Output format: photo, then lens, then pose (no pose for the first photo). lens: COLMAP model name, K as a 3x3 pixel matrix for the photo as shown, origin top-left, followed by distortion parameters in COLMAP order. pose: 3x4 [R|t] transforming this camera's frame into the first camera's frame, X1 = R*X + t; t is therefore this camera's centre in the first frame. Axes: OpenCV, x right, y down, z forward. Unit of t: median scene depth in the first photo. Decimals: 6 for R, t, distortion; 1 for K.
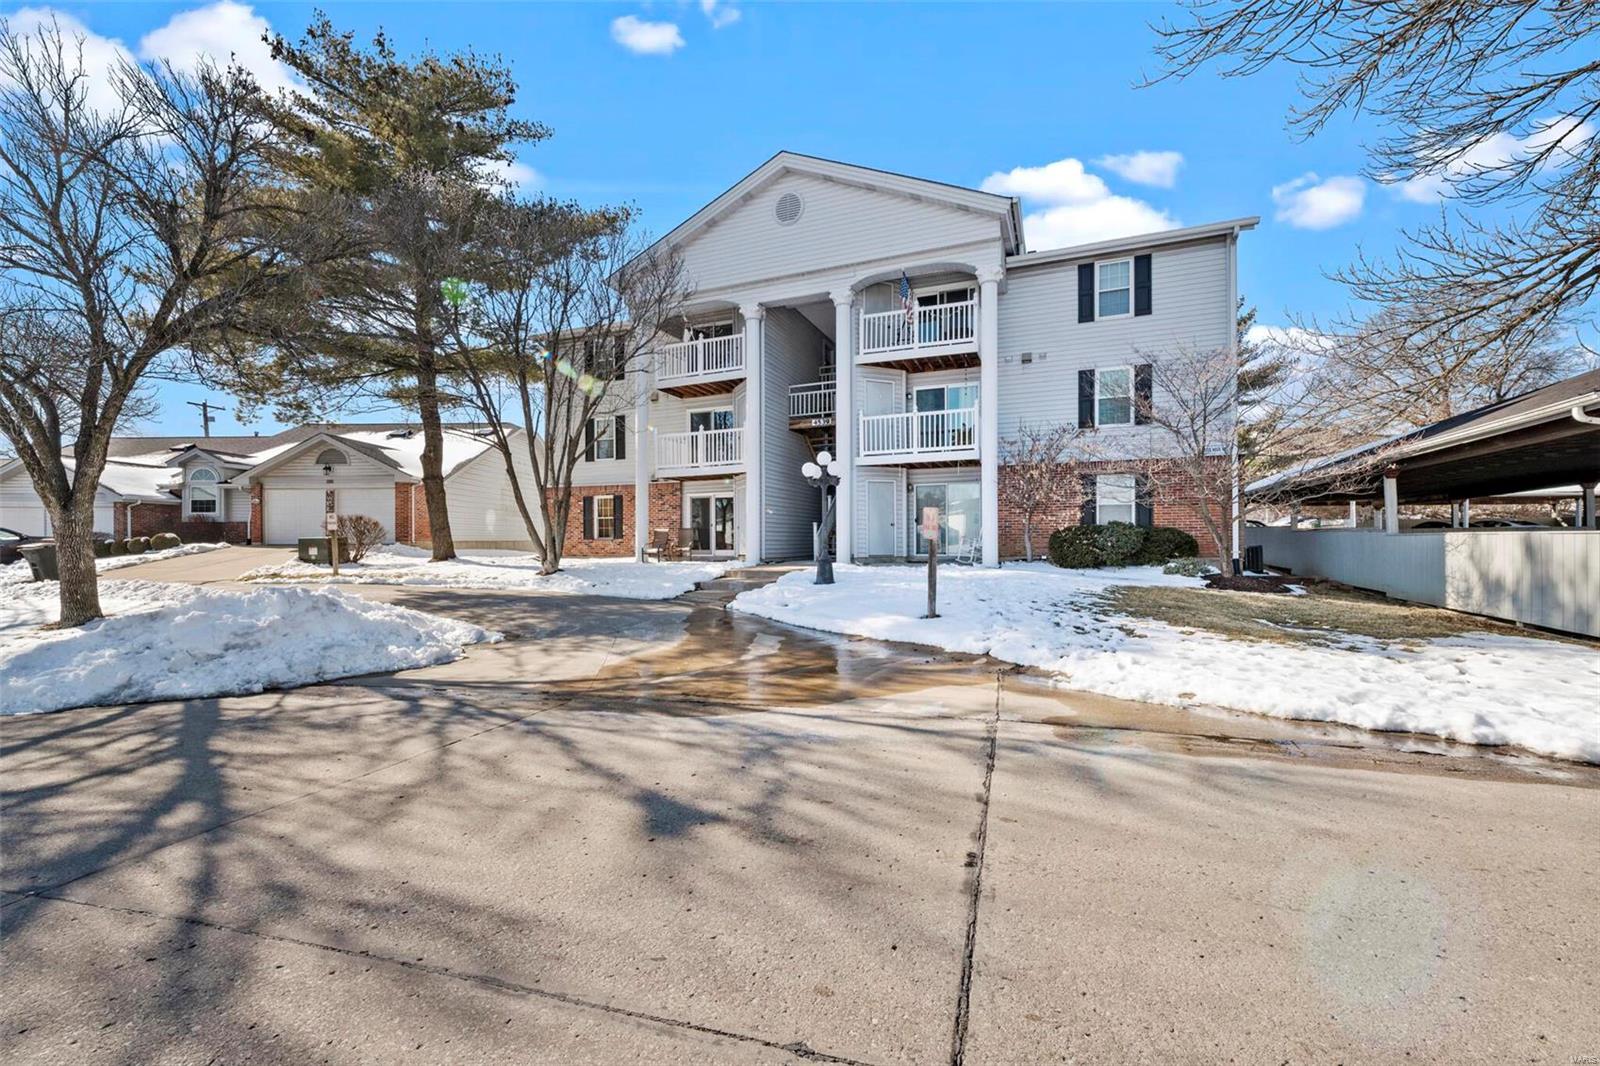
lens RADIAL K [[636.7, 0, 805.2], [0, 636.7, 524.5], [0, 0, 1]] dist [0.017997, -0.005271]
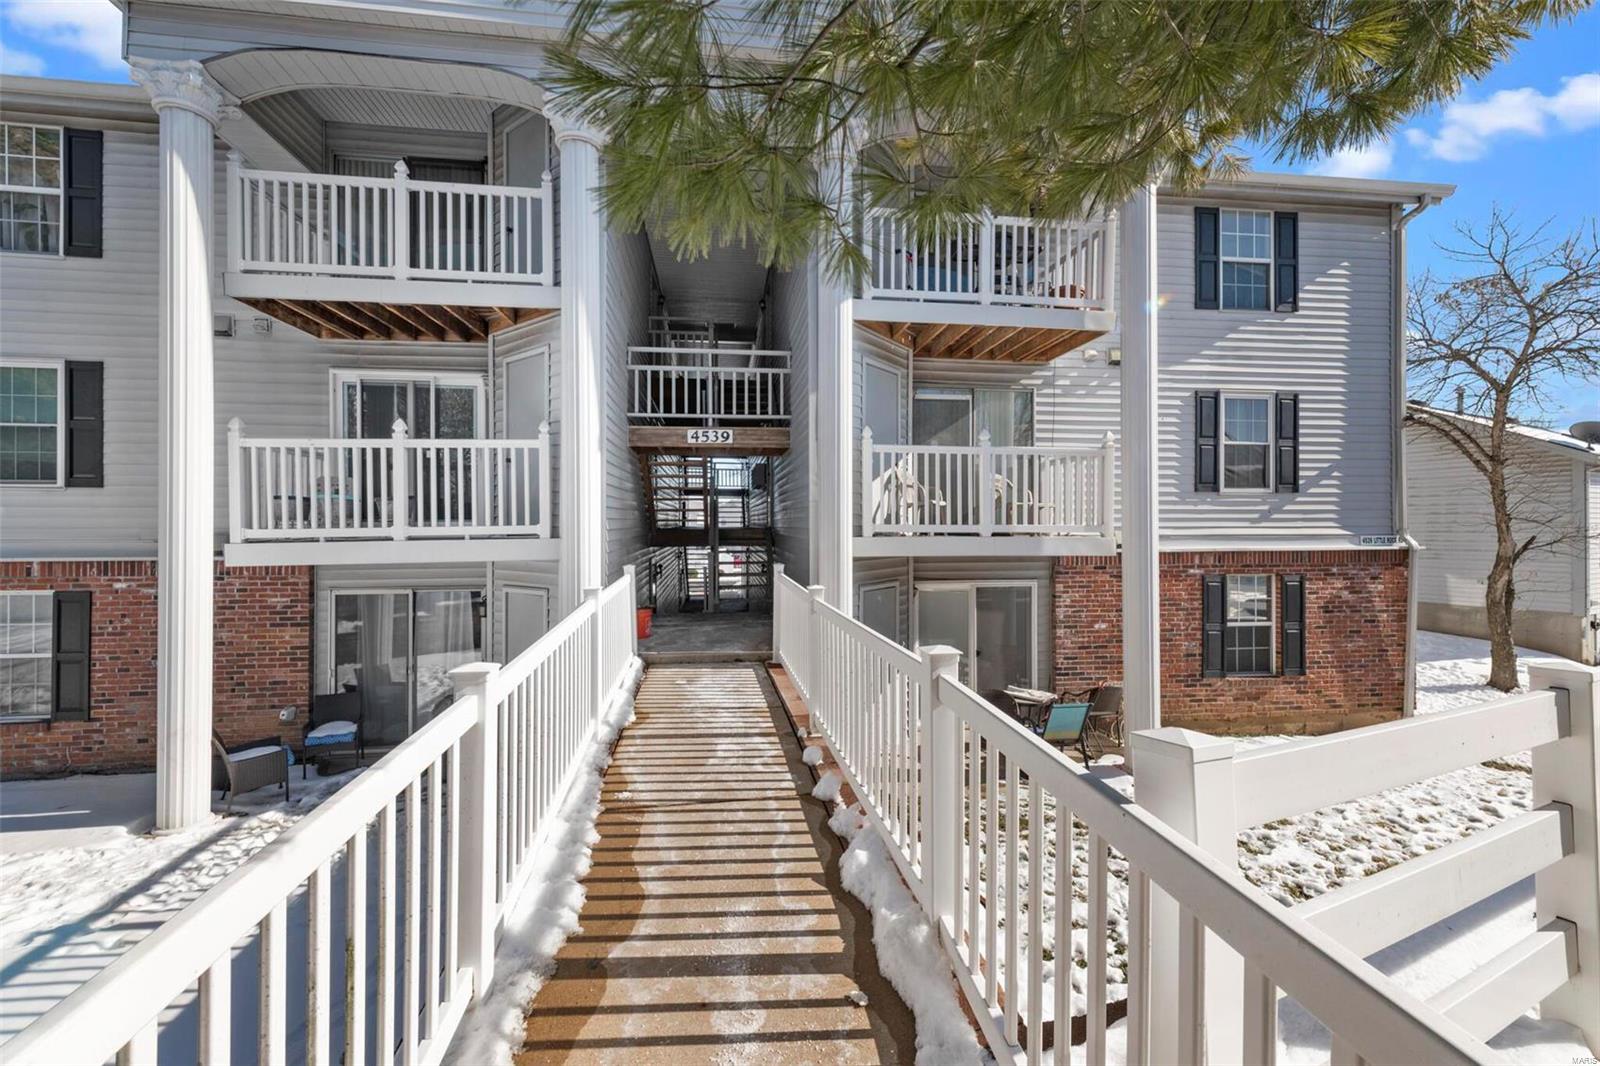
lens RADIAL K [[636.7, 0, 805.2], [0, 636.7, 524.5], [0, 0, 1]] dist [0.017997, -0.005271]
pose [[0.871262, 0.007420, 0.490761, -0.139962], [-0.012603, 0.999894, 0.007257, -0.105718], [-0.490656, -0.012508, 0.871264, 0.586936]]
